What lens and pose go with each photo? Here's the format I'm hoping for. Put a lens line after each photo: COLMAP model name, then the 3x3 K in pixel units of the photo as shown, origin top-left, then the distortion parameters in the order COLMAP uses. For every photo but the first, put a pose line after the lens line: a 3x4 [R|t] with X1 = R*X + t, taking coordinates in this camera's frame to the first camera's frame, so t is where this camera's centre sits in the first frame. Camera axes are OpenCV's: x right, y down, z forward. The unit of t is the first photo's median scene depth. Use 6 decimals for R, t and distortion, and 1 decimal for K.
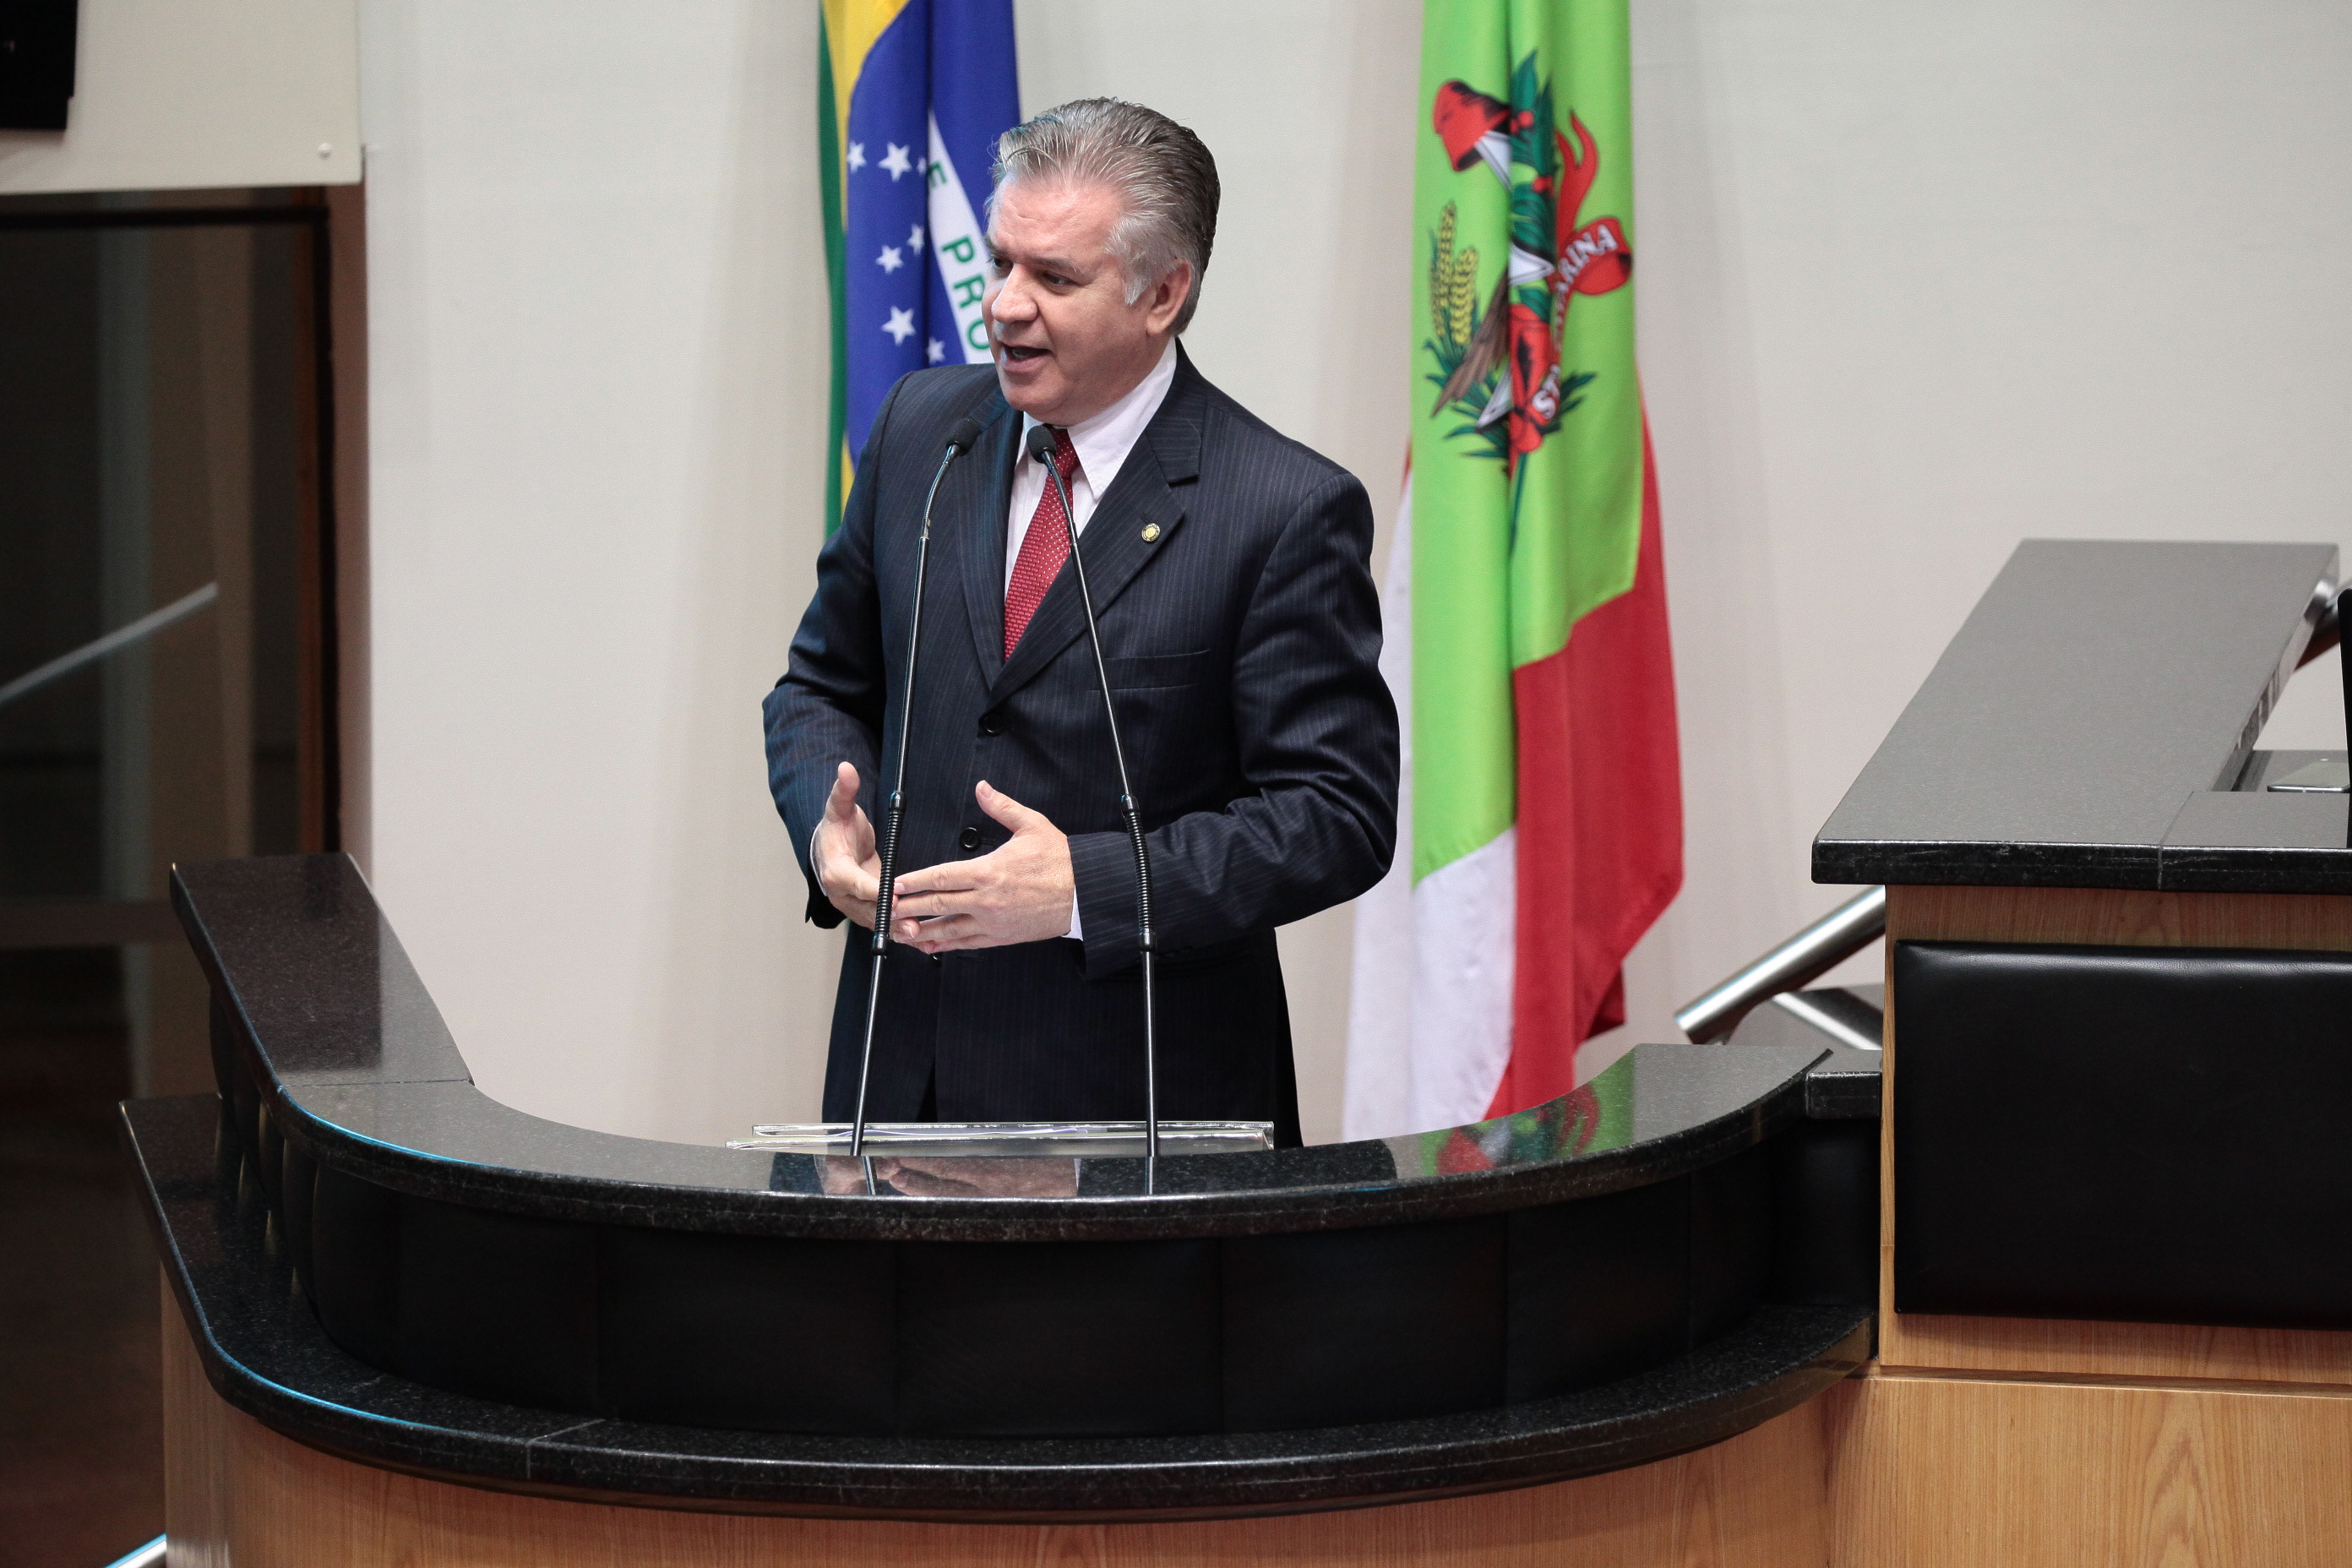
lens RADIAL K [[13716.3, 0, 1052.9], [0, 13716.3, 785.1], [0, 0, 1]] dist [1.001231, -14.533457]
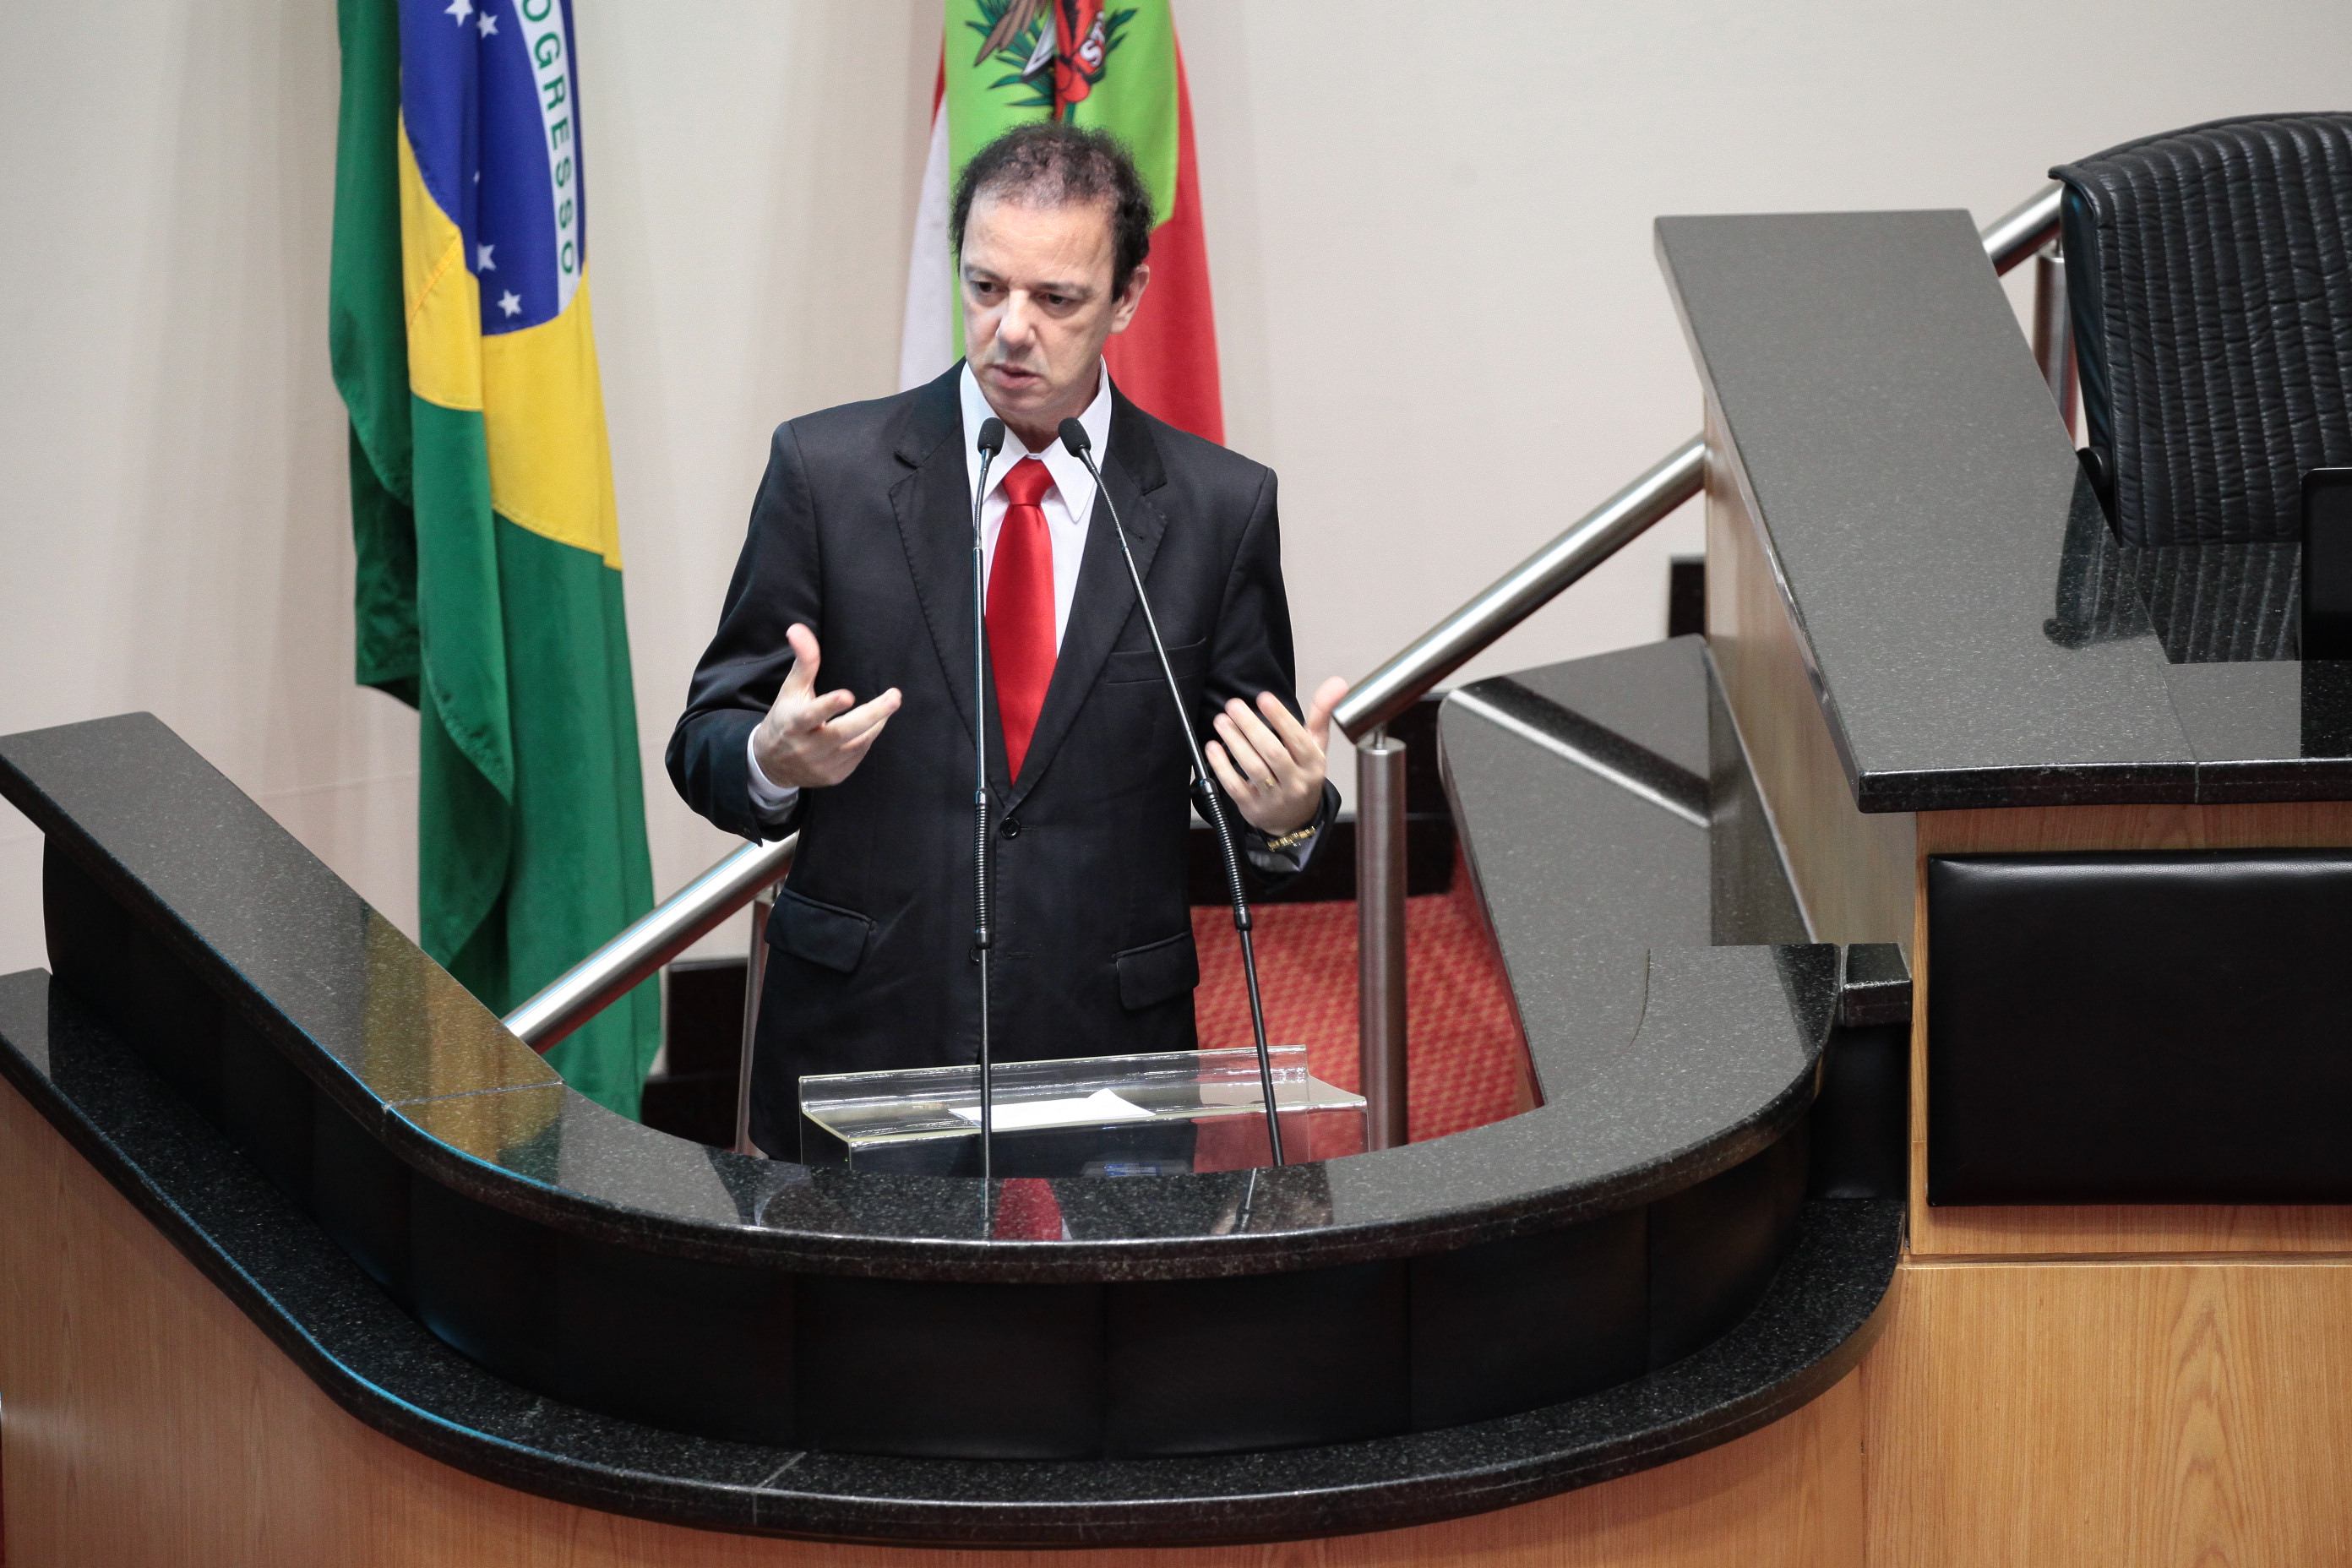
lens RADIAL K [[16488.8, 0, 1176.0], [0, 16488.8, 784.0], [0, 0, 1]] dist [1.271341, 64.158559]
pose [[0.974727, -0.065731, 0.213510, -0.257321], [0.035699, 0.989282, 0.141585, -0.171073], [-0.220529, -0.130385, 0.966627, -0.183188]]
